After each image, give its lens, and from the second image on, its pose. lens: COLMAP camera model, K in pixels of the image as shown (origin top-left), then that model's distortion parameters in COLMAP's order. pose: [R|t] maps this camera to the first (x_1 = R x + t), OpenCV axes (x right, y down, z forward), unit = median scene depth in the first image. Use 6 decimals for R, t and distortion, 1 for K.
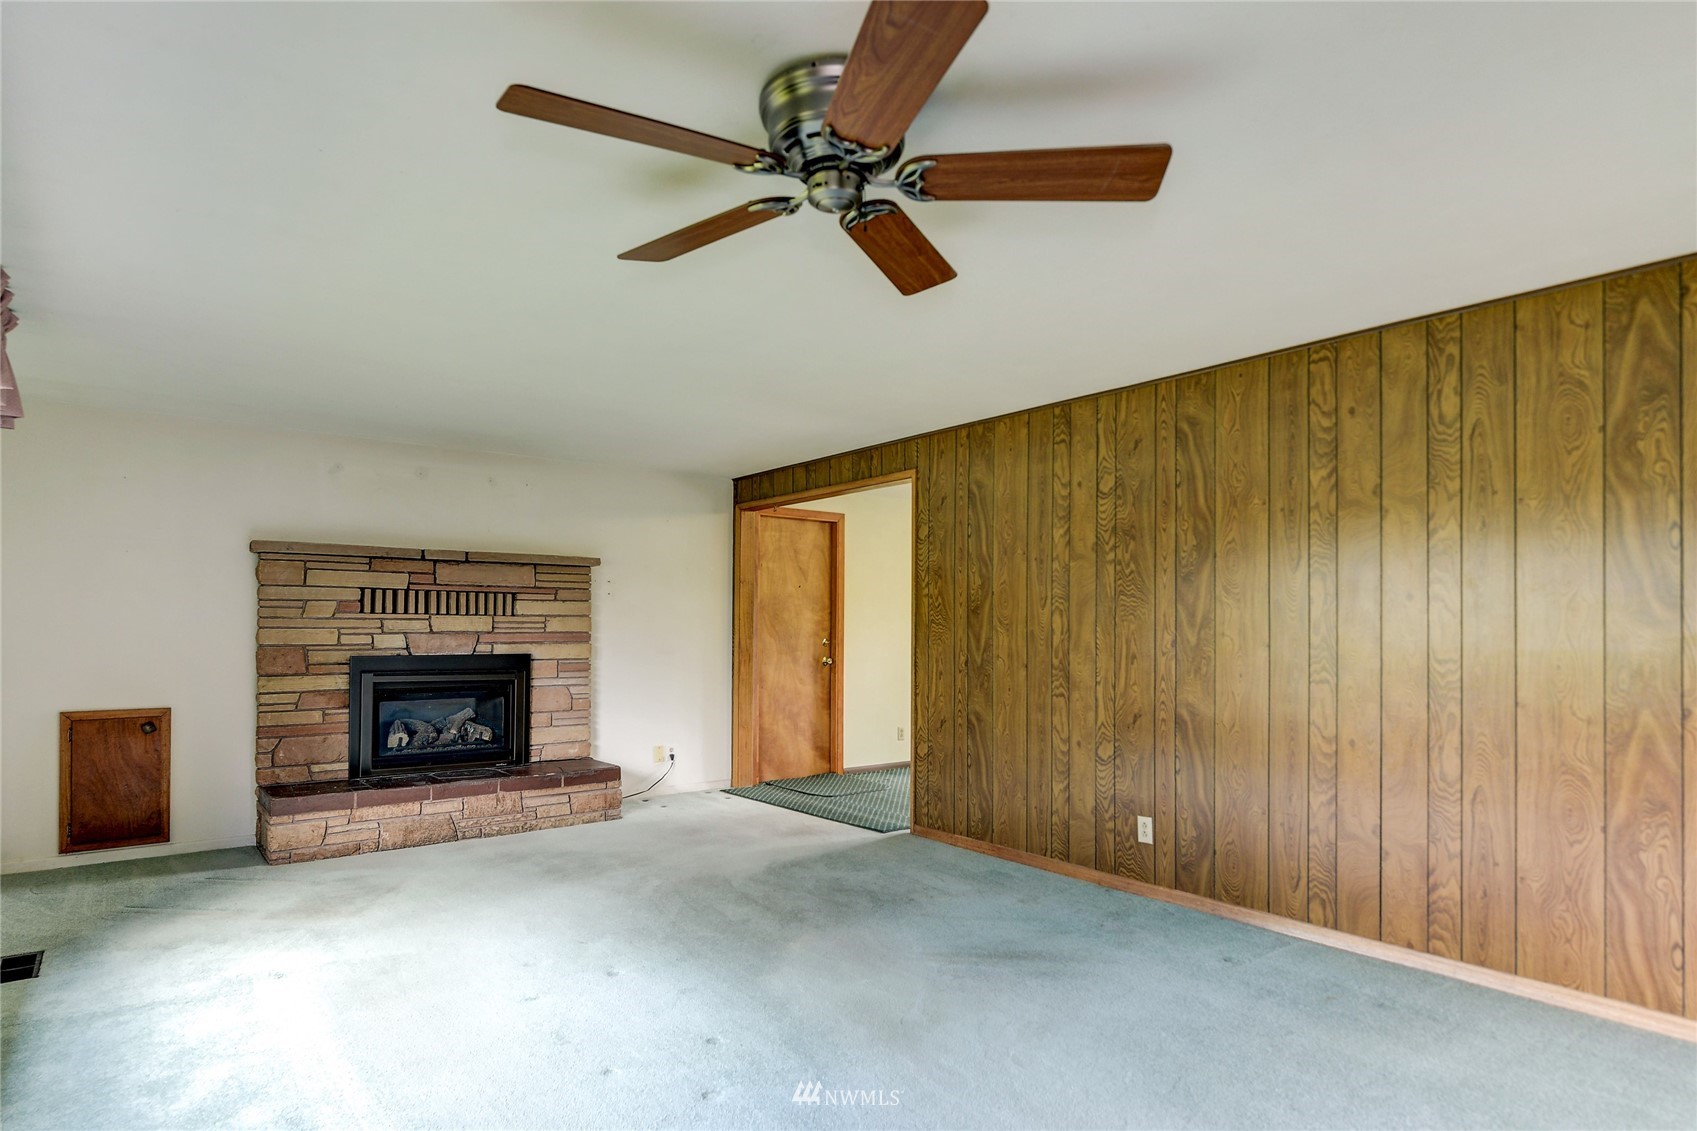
lens RADIAL K [[924.6, 0, 829.3], [0, 924.6, 618.9], [0, 0, 1]] dist [-0.000514, -0.000121]
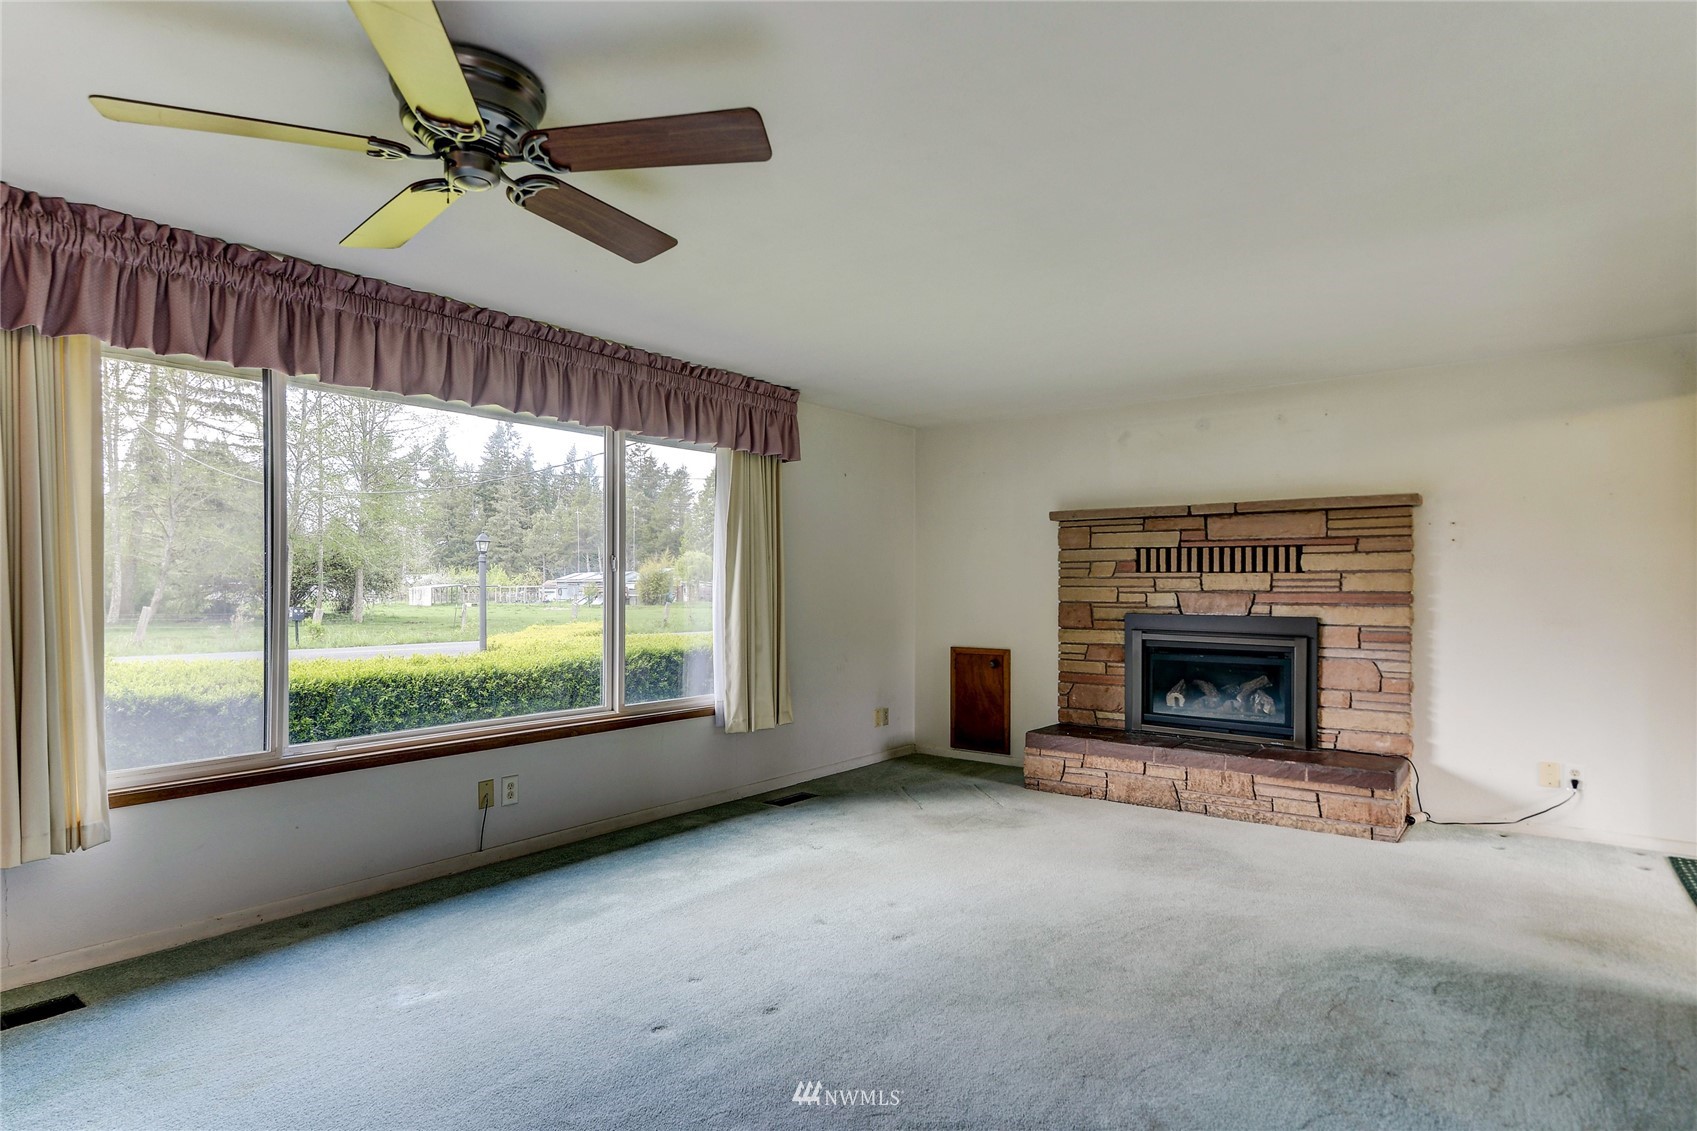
lens RADIAL K [[920.9, 0, 831.9], [0, 920.9, 588.3], [0, 0, 1]] dist [-0.001611, -0.000668]
pose [[0.250989, 0.001086, -0.967989, 0.389338], [0.008259, 0.999961, 0.003263, 0.005256], [0.967955, -0.008814, 0.250970, 0.388989]]
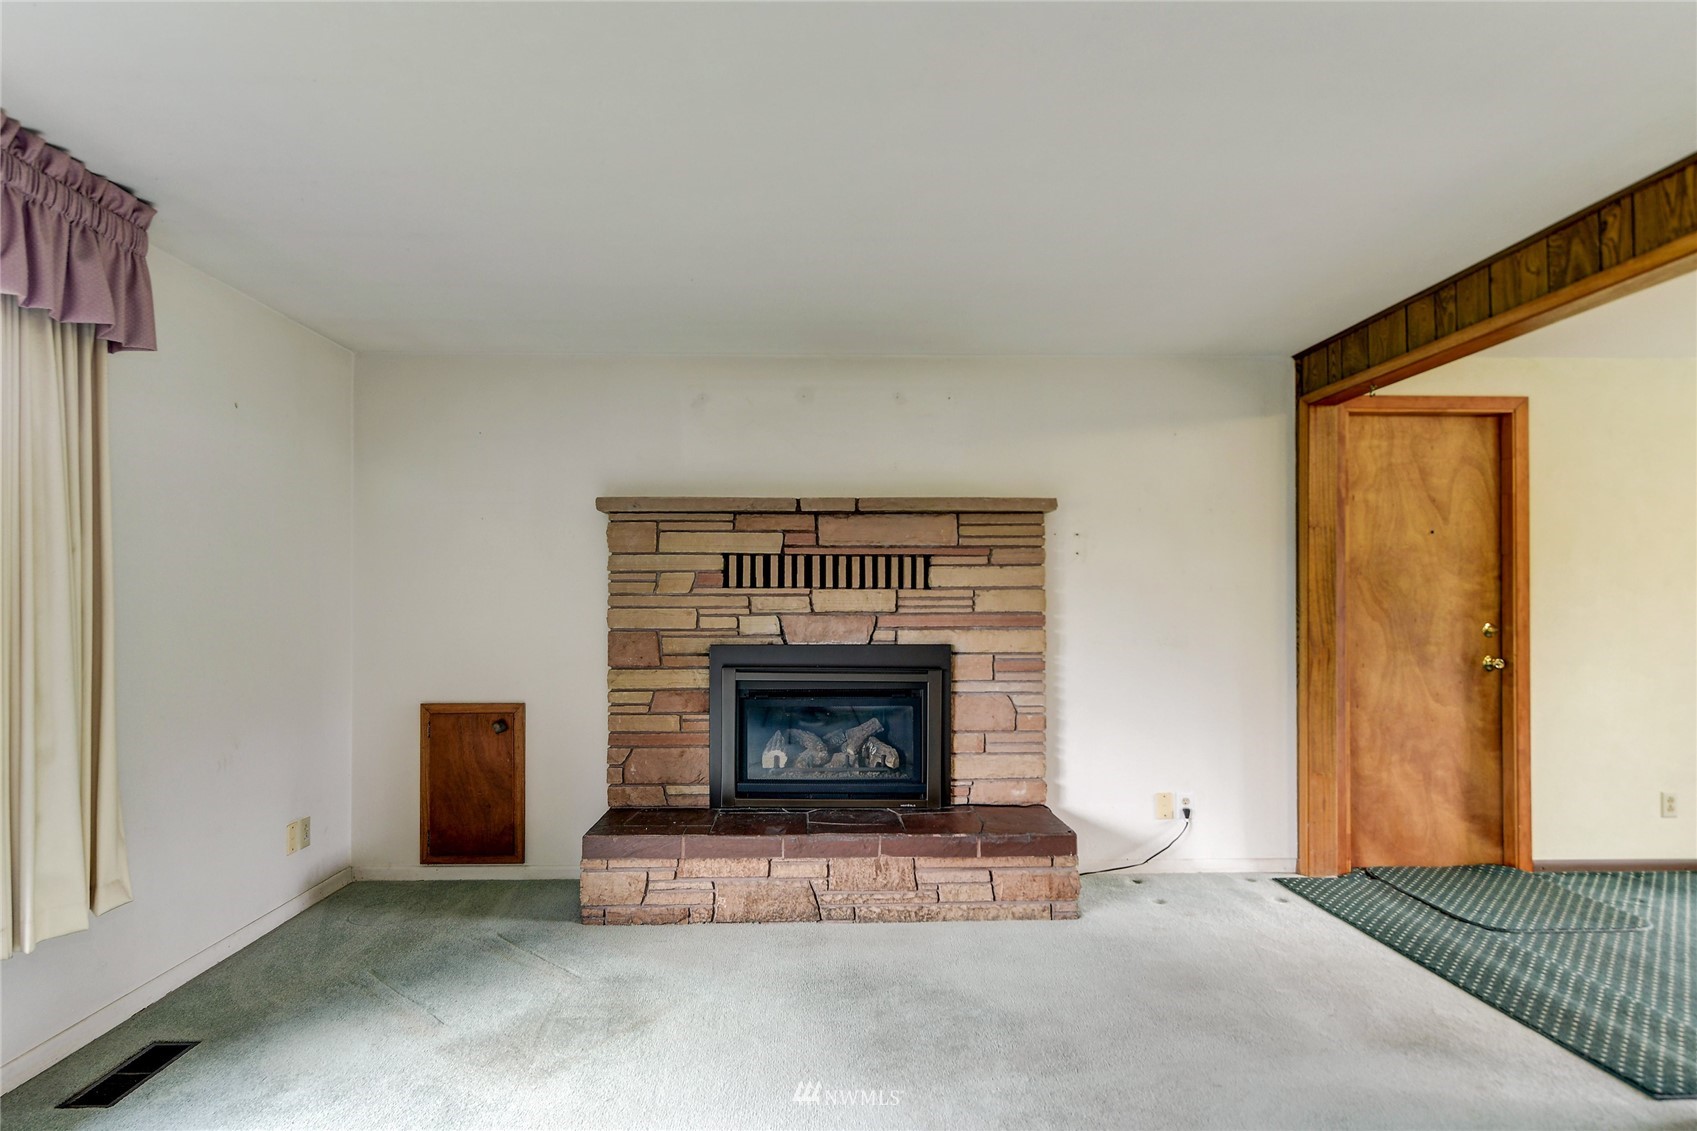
lens RADIAL K [[920.9, 0, 831.9], [0, 920.9, 588.3], [0, 0, 1]] dist [-0.001611, -0.000668]
pose [[0.806948, -0.011697, -0.590507, 0.005386], [0.009397, 0.999932, -0.006966, 0.000400], [0.590548, 0.000072, 0.807003, 0.426525]]
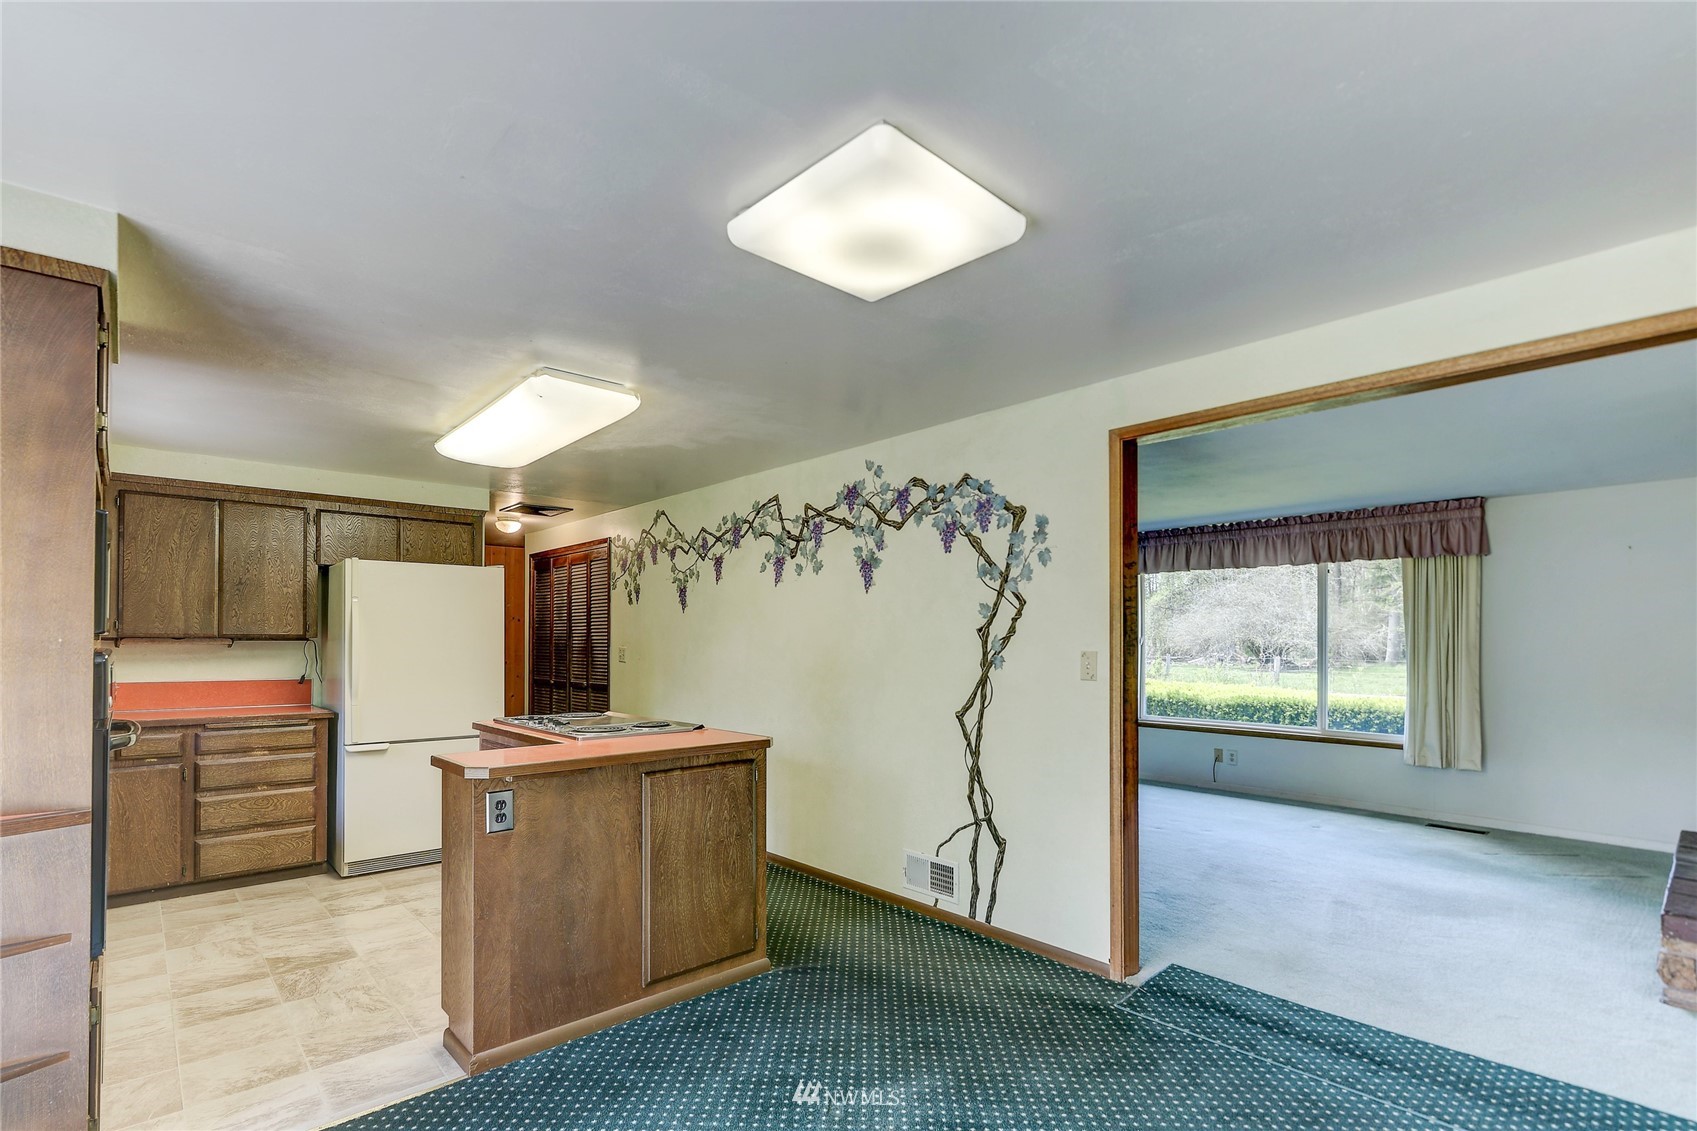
lens RADIAL K [[800.4, 0, 834.8], [0, 800.4, 639.6], [0, 0, 1]] dist [-0.001681, -0.000283]
pose [[-0.997645, -0.006965, -0.068234, 0.328331], [-0.006450, 0.999949, -0.007758, -0.004981], [0.068284, -0.007300, -0.997639, 1.512937]]
